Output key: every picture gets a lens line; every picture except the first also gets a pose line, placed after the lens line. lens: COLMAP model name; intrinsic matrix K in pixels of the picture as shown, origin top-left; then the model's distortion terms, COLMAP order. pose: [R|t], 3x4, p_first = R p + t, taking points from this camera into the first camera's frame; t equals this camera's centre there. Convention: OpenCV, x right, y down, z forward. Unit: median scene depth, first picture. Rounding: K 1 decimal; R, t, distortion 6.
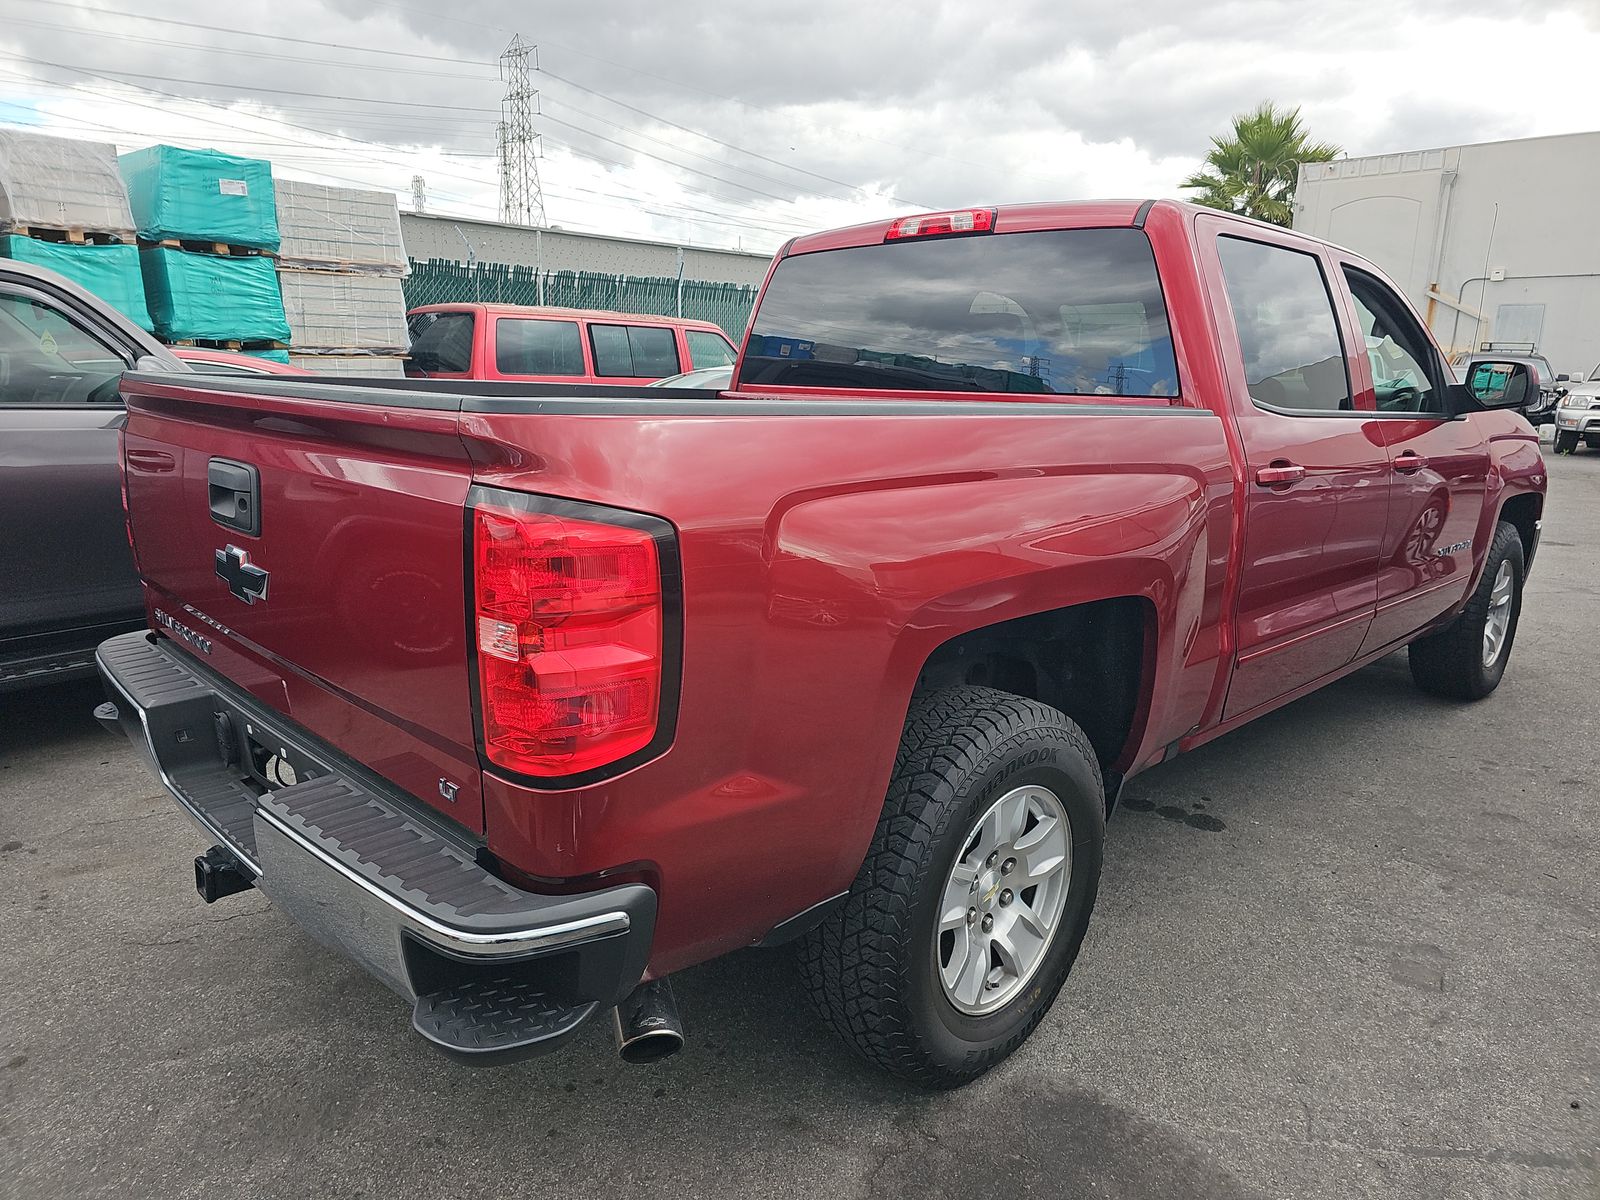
lens RADIAL K [[1062.1, 0, 799.2], [0, 1062.1, 602.1], [0, 0, 1]] dist [0.034395, -0.033031]
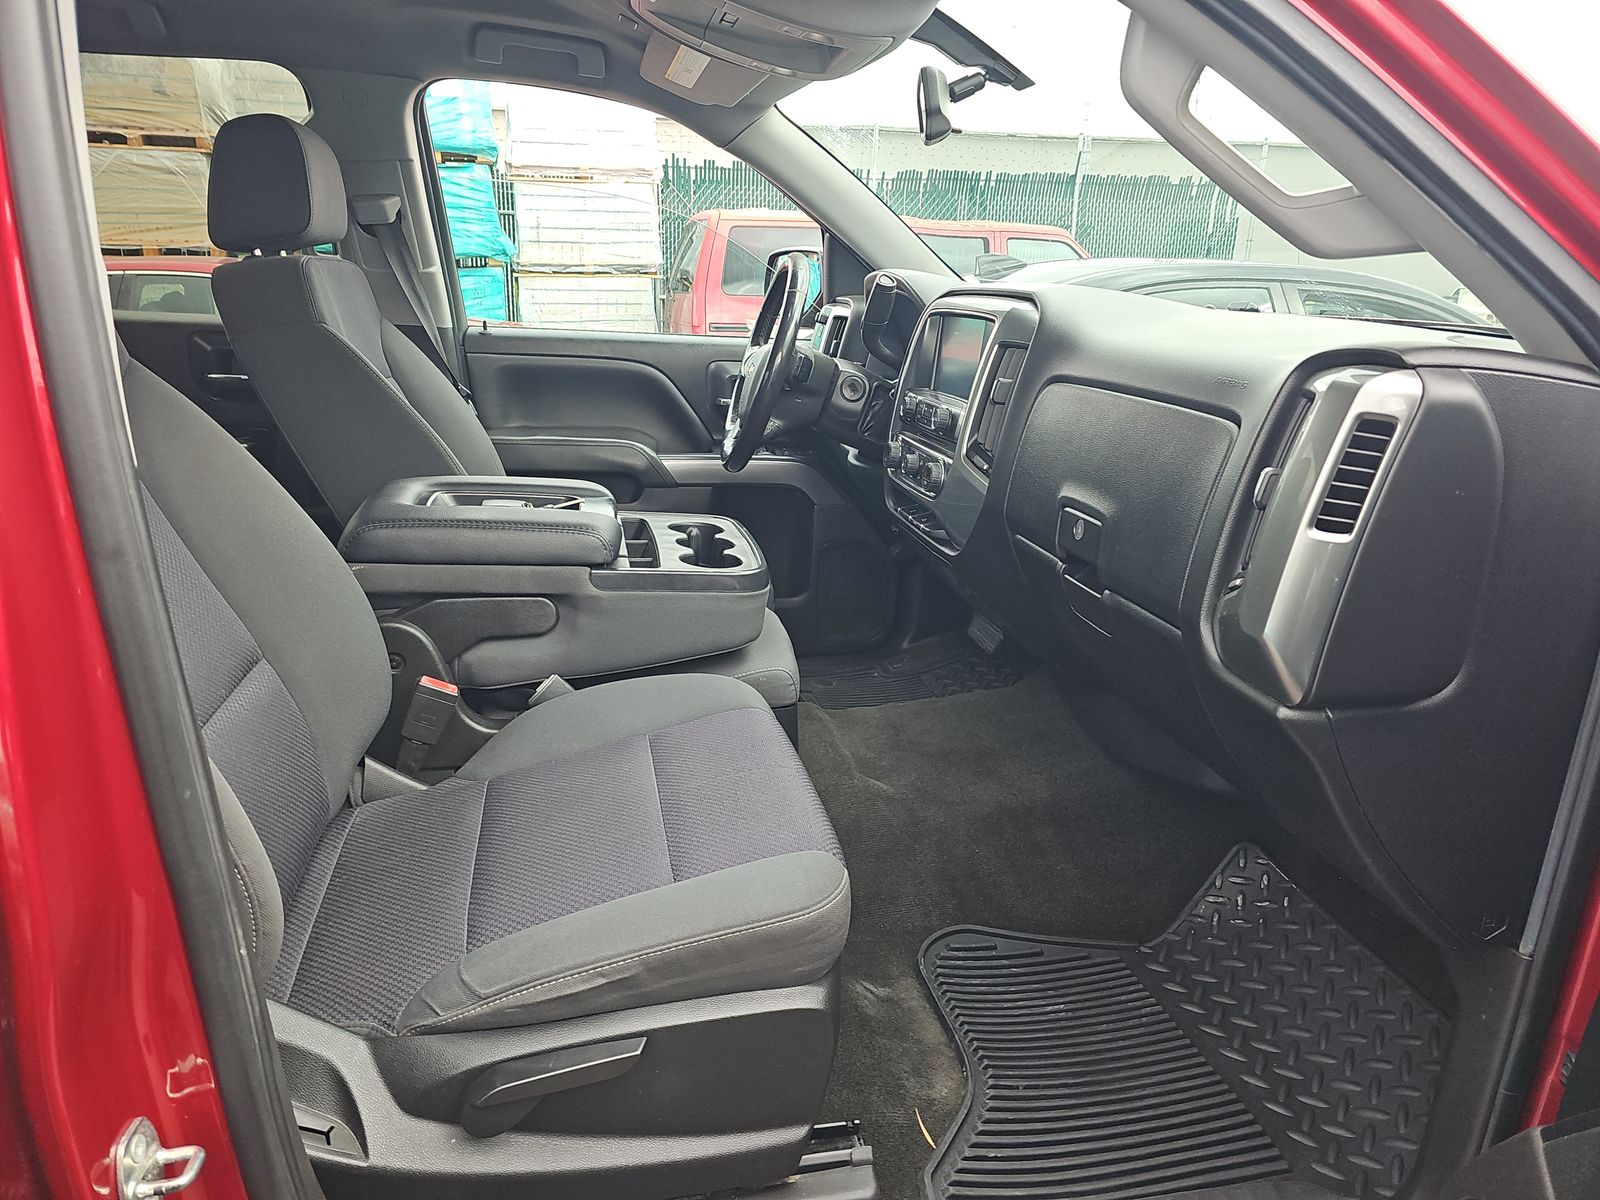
lens RADIAL K [[1062.1, 0, 799.5], [0, 1062.1, 605.1], [0, 0, 1]] dist [0.034395, -0.033031]
pose [[0.838650, 0.150885, -0.523354, 0.279872], [-0.118097, 0.988379, 0.095709, -0.068123], [0.531713, -0.018460, 0.846723, 0.363813]]
